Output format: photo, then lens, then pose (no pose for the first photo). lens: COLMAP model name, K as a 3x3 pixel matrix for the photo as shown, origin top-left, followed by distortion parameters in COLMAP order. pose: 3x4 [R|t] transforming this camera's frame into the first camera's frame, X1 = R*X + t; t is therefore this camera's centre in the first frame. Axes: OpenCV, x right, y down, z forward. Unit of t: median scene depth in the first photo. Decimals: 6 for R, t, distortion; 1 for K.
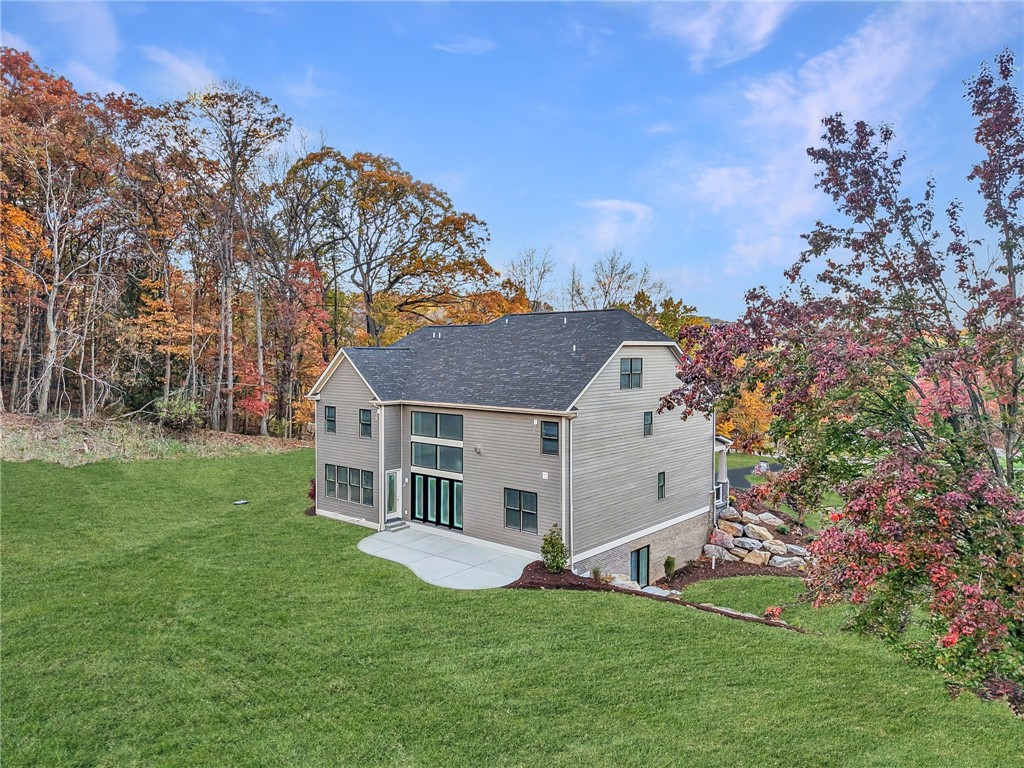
lens RADIAL K [[699.8, 0, 479.4], [0, 699.8, 337.1], [0, 0, 1]] dist [0.034240, -0.000708]
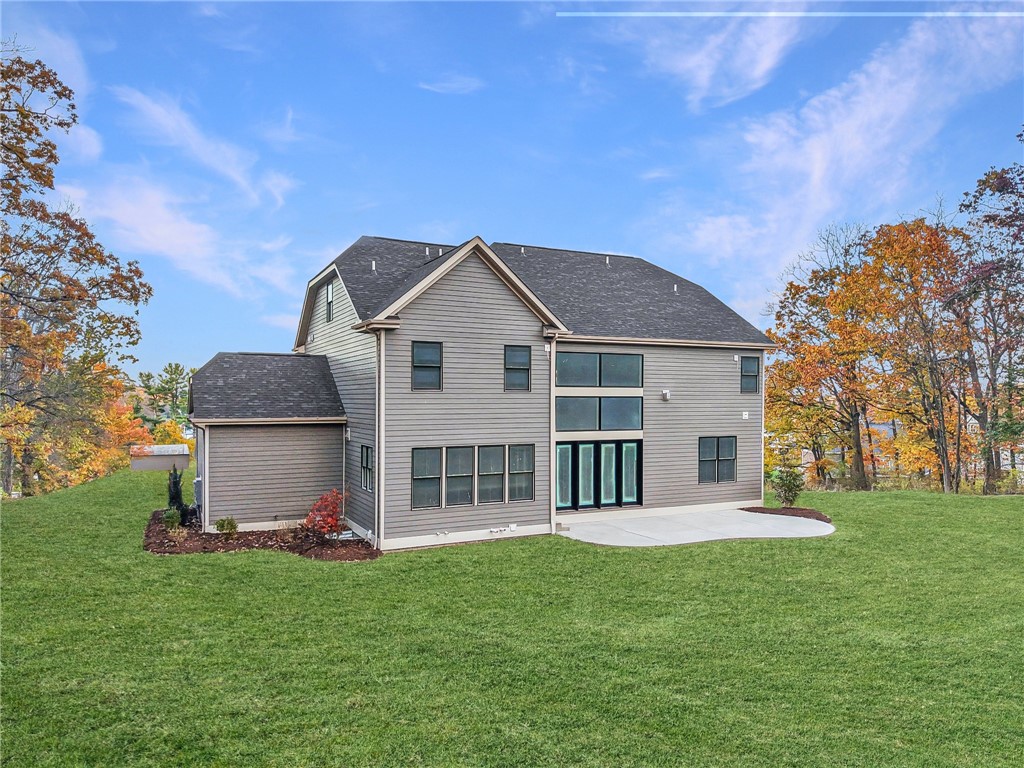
lens RADIAL K [[710.6, 0, 509.9], [0, 710.6, 409.3], [0, 0, 1]] dist [0.045640, -0.001503]
pose [[0.374237, -0.008563, 0.927294, -0.747883], [-0.017296, 0.999719, 0.016212, 0.150361], [-0.927172, -0.022105, 0.373983, 0.783352]]
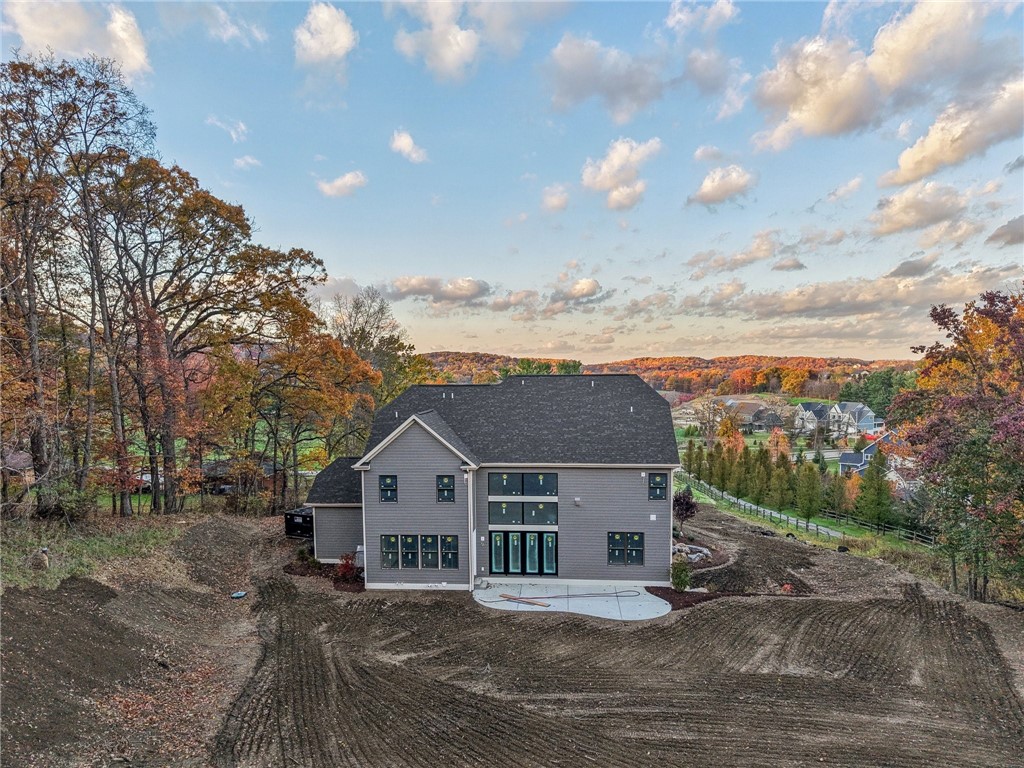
lens RADIAL K [[710.6, 0, 509.9], [0, 710.6, 409.3], [0, 0, 1]] dist [0.045640, -0.001503]
pose [[0.806244, -0.037870, 0.590370, -0.695373], [-0.002750, 0.997698, 0.067755, -0.061598], [-0.591577, -0.056250, 0.804284, 0.132307]]
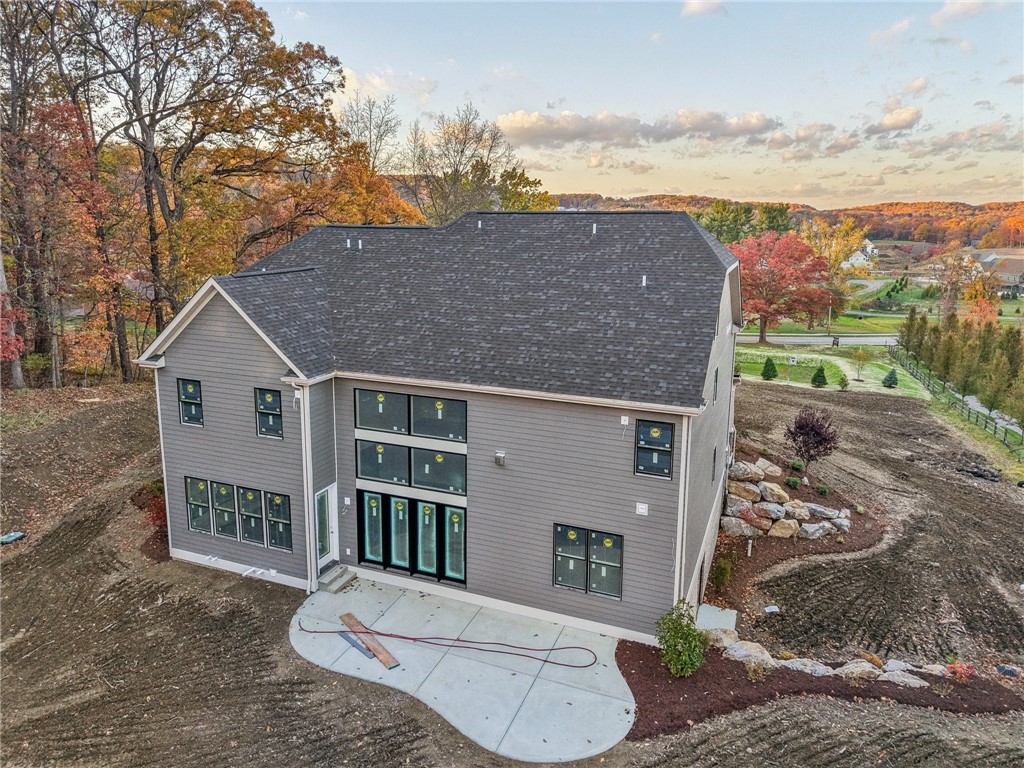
lens RADIAL K [[732.6, 0, 492.1], [0, 732.6, 329.3], [0, 0, 1]] dist [0.003217, 0.000560]
pose [[0.945863, -0.045272, 0.321393, -0.182104], [-0.010952, 0.985208, 0.171010, -0.047048], [-0.324381, -0.165272, 0.931377, 0.408413]]
